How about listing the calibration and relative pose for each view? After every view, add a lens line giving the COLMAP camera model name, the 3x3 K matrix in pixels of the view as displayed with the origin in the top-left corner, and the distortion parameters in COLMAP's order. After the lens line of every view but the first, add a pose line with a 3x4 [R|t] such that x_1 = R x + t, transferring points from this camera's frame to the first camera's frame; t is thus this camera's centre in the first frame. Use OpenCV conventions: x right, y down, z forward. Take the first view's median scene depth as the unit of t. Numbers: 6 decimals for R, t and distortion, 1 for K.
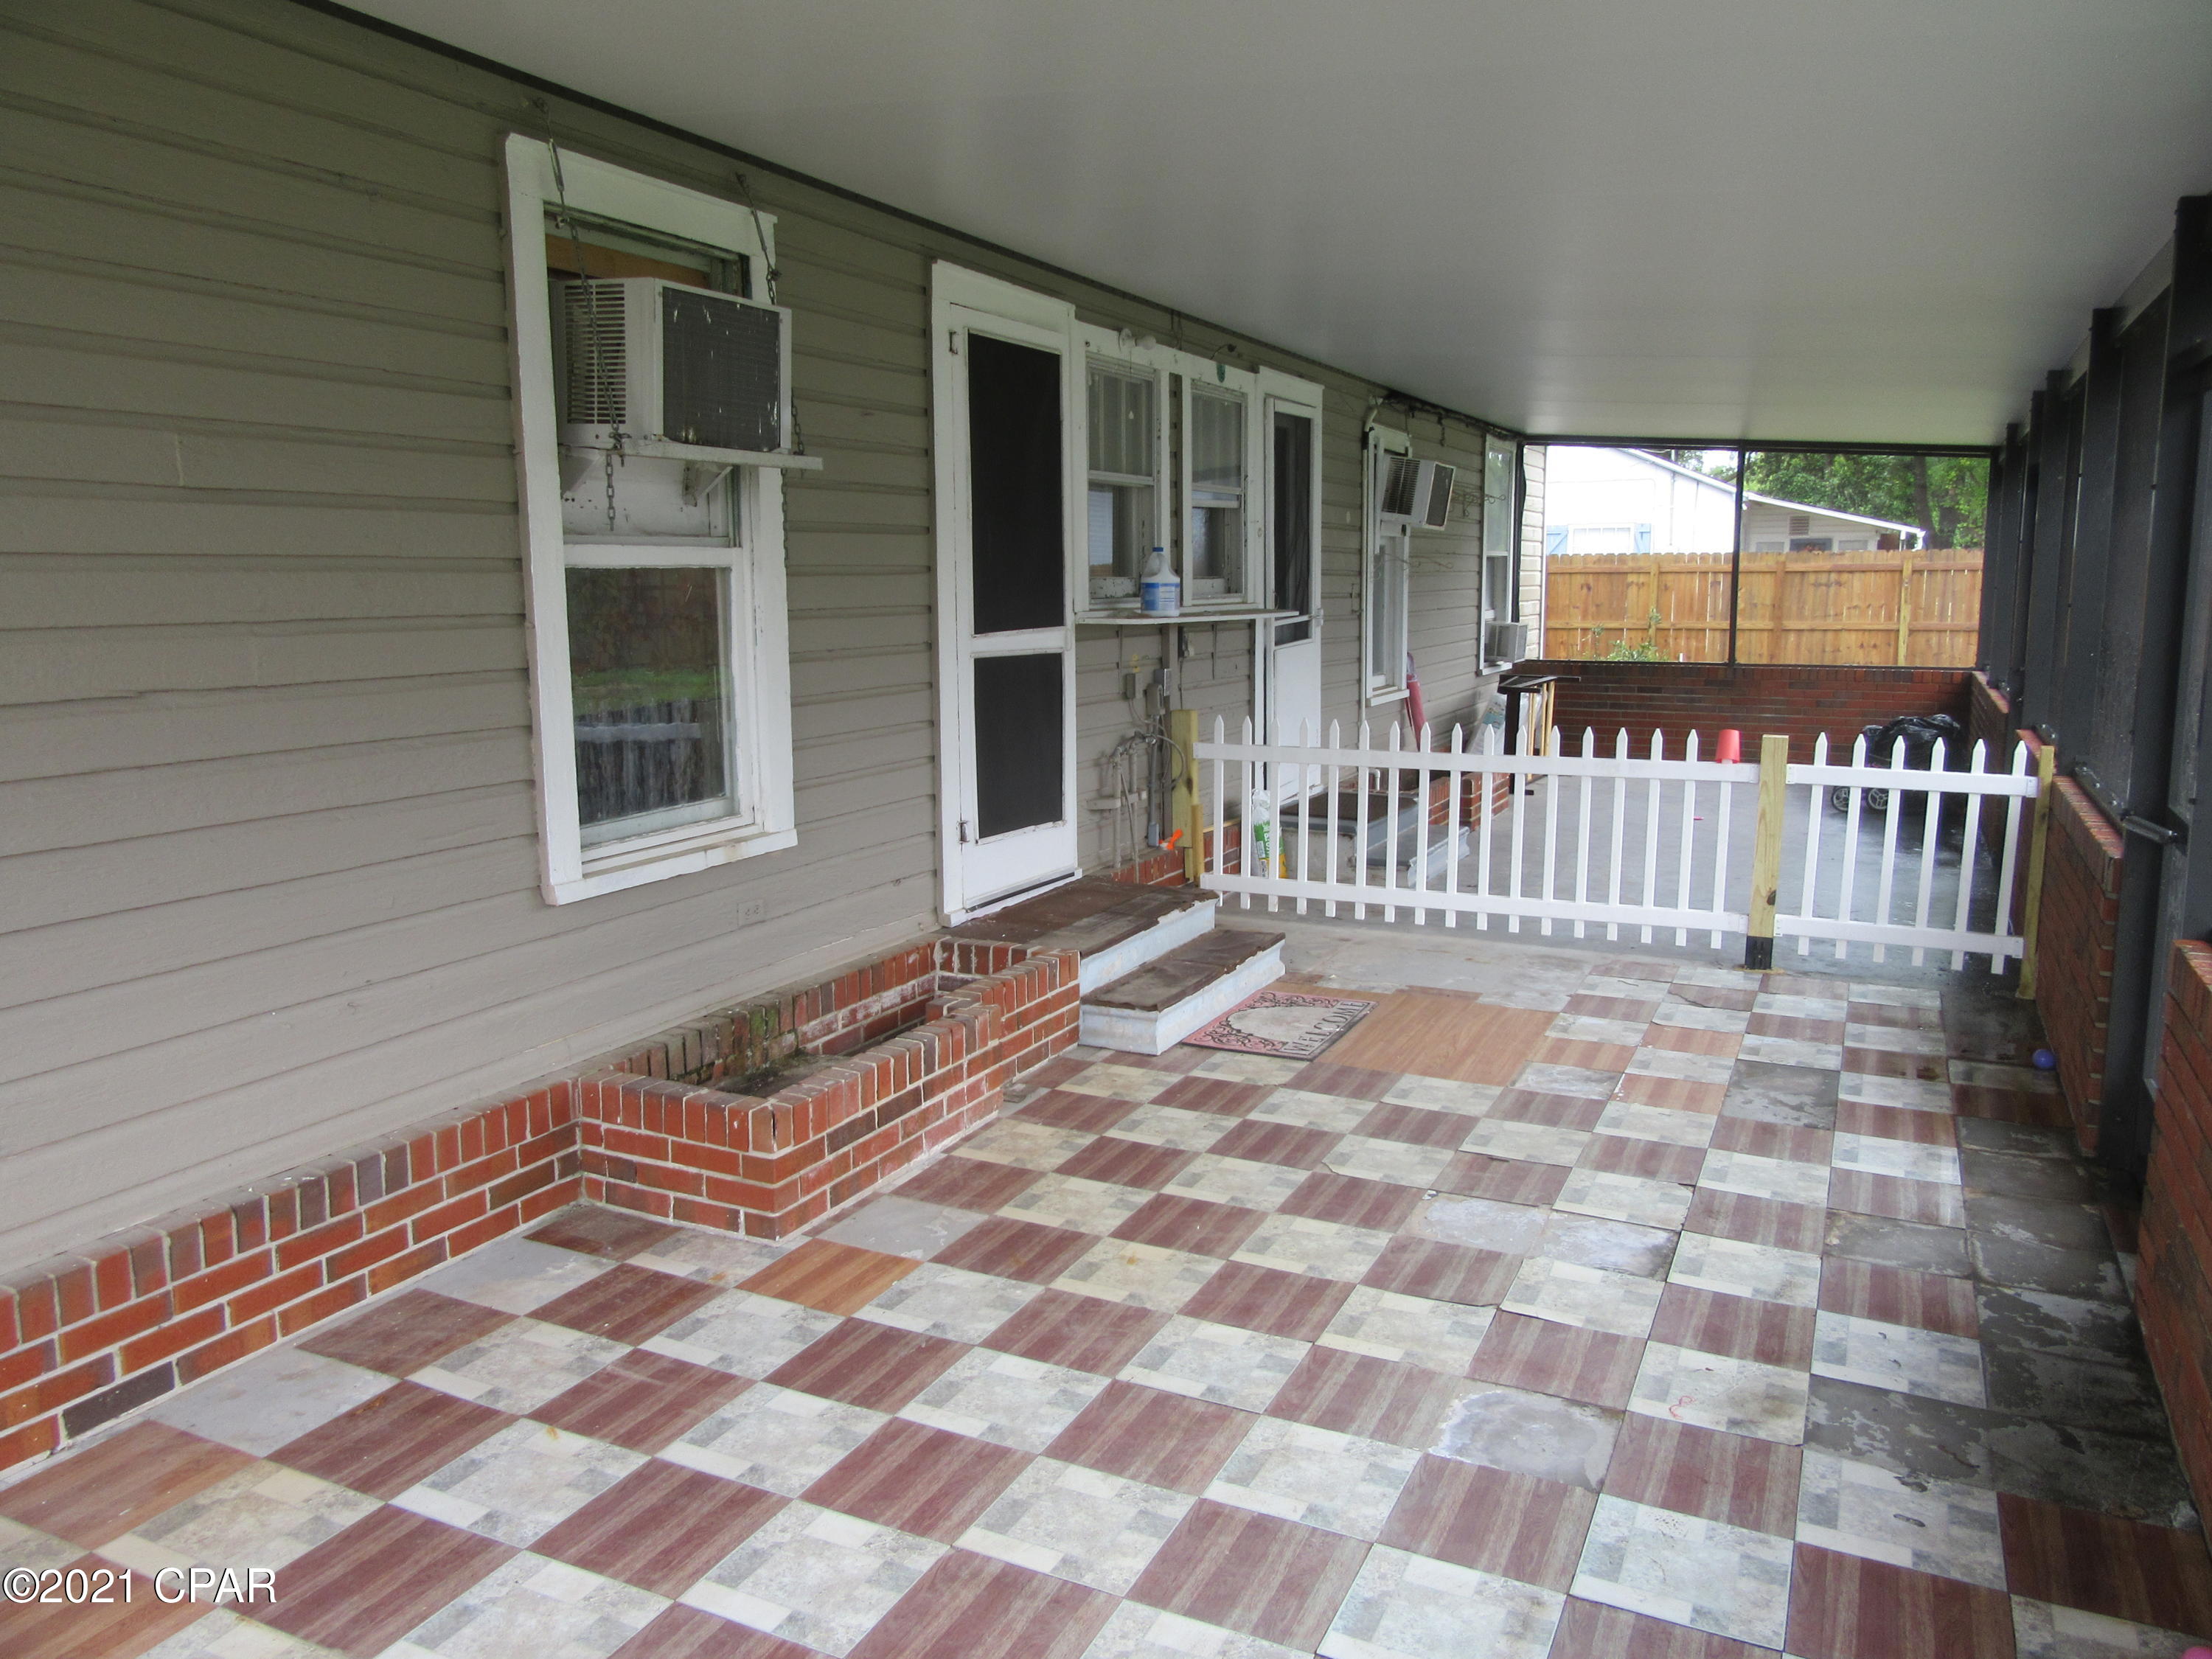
lens RADIAL K [[1613.7, 0, 1105.3], [0, 1613.7, 831.4], [0, 0, 1]] dist [-0.008440, -0.002767]
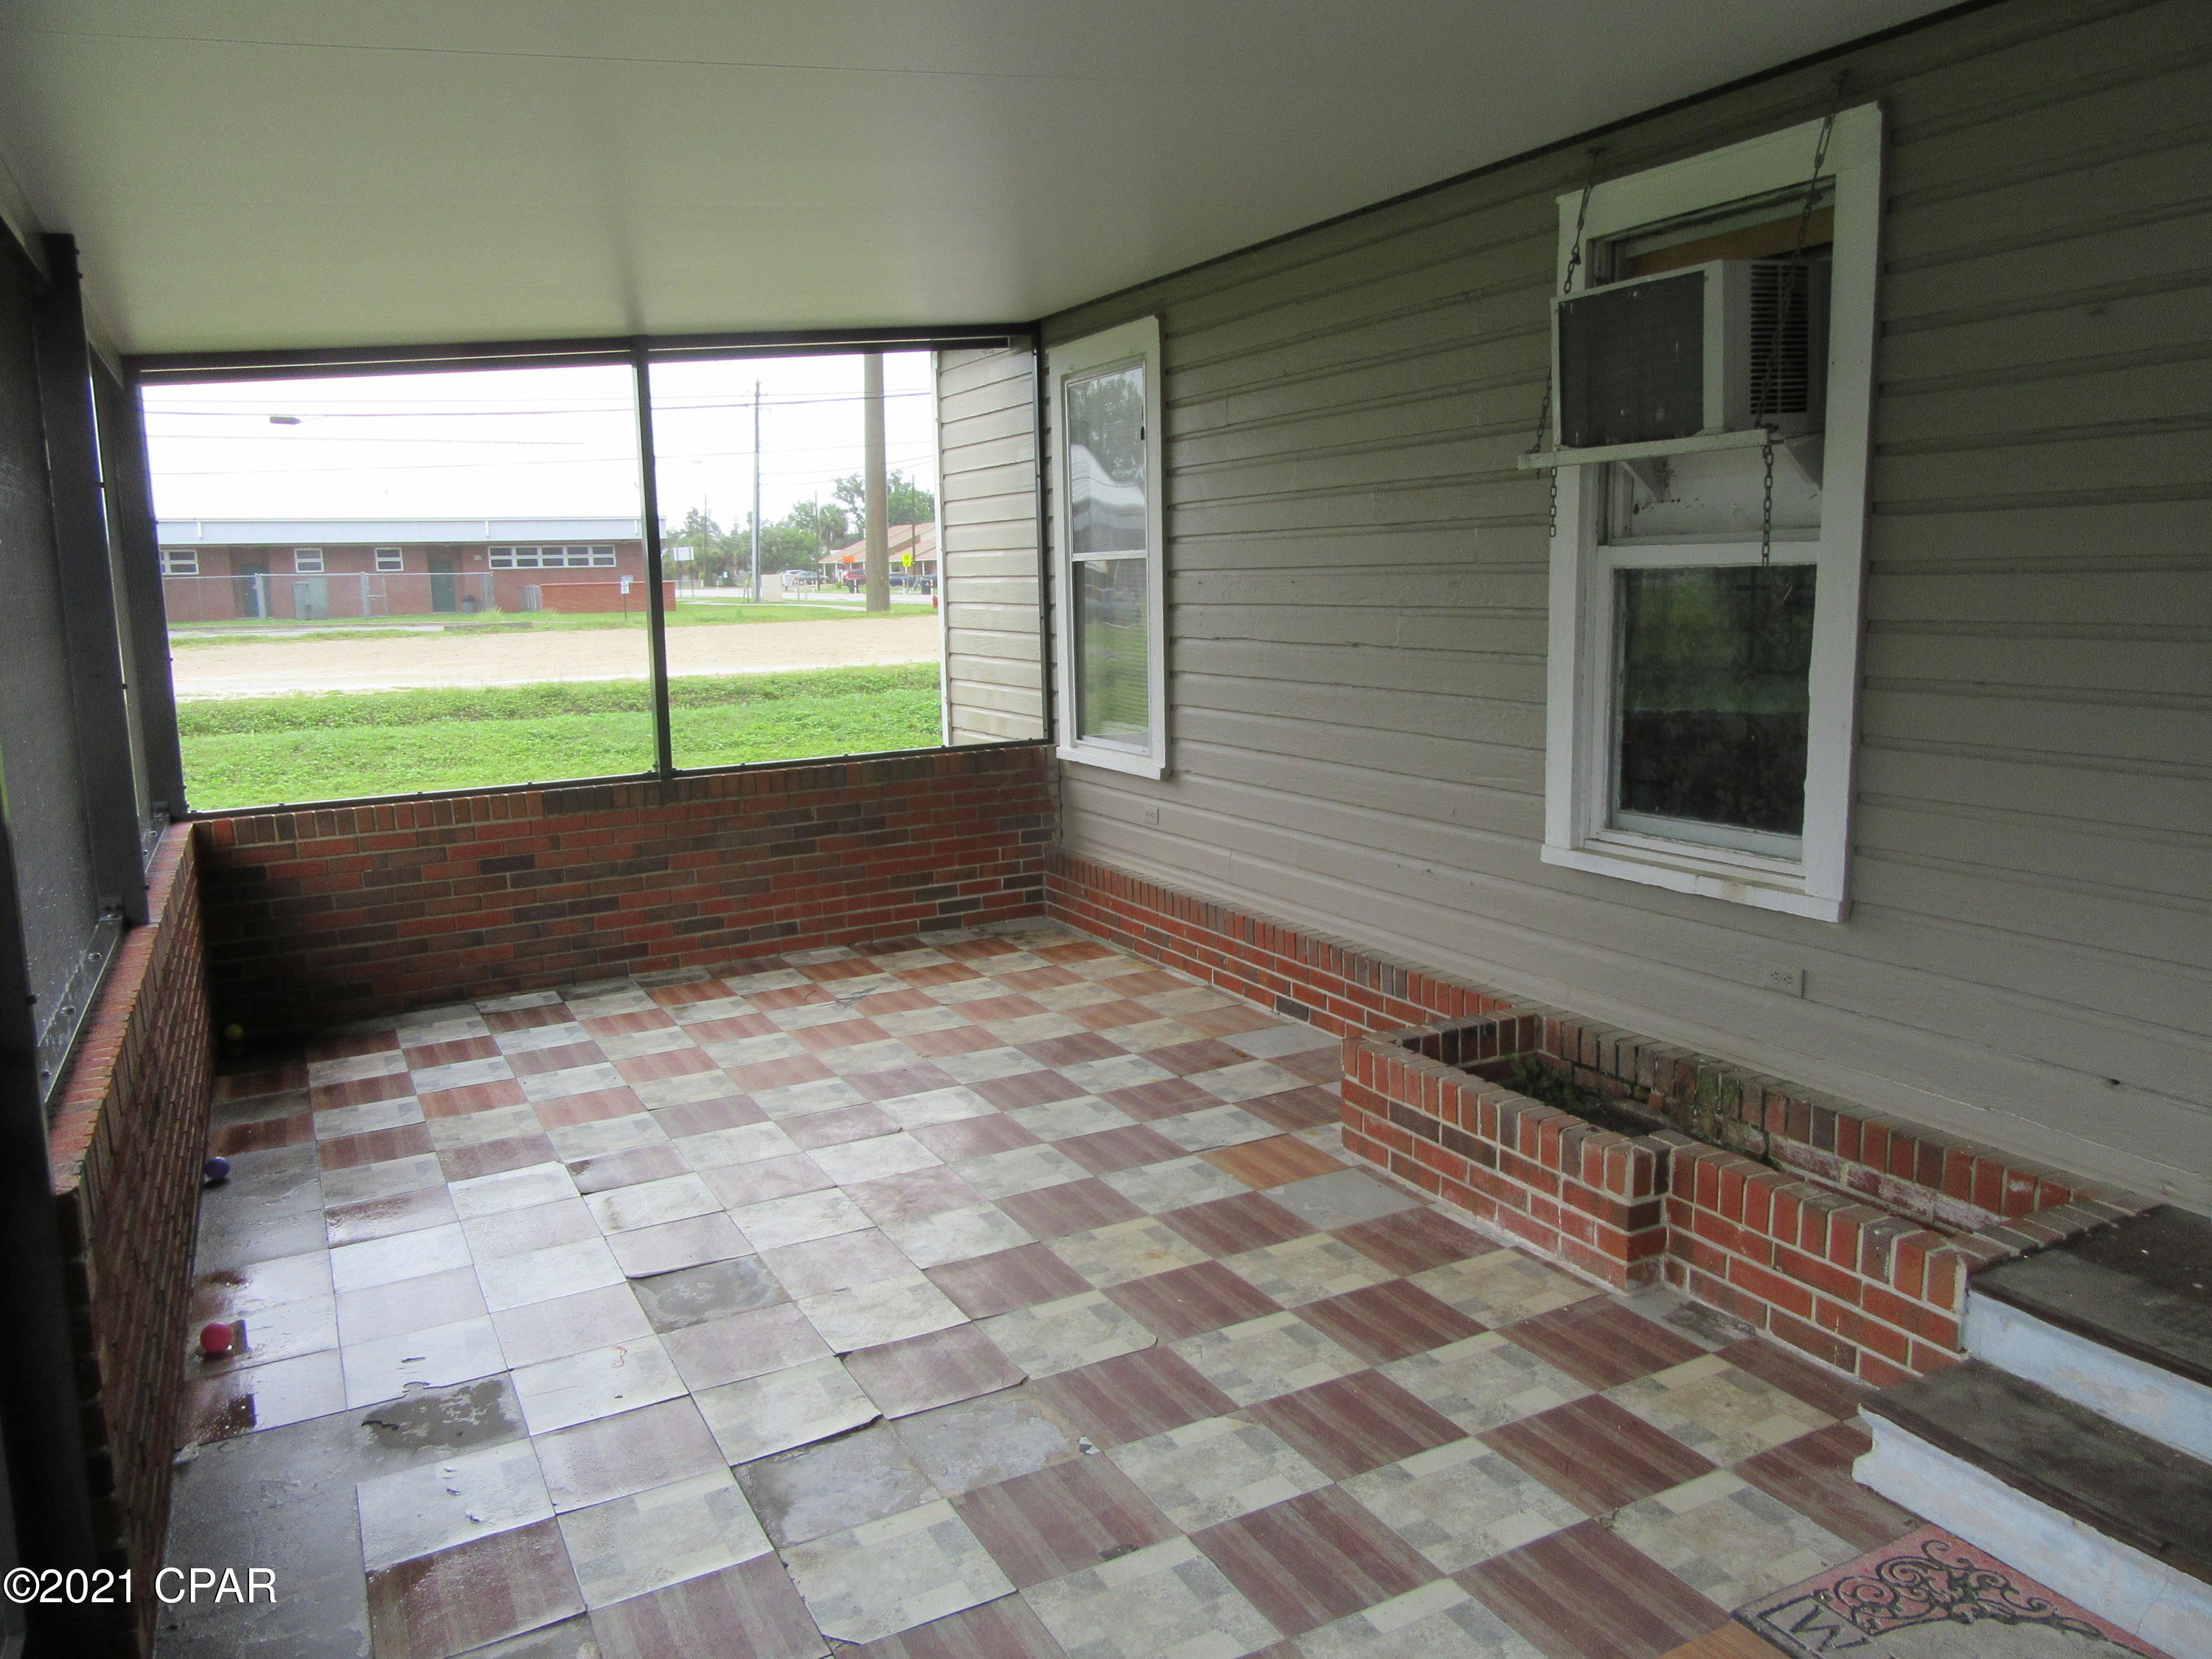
lens RADIAL K [[1613.7, 0, 1105.9], [0, 1613.7, 824.1], [0, 0, 1]] dist [-0.008440, -0.002767]
pose [[-0.595765, 0.144734, -0.790010, 0.704548], [-0.098138, 0.963140, 0.250461, -0.222529], [0.797140, 0.226746, -0.559601, 1.295846]]
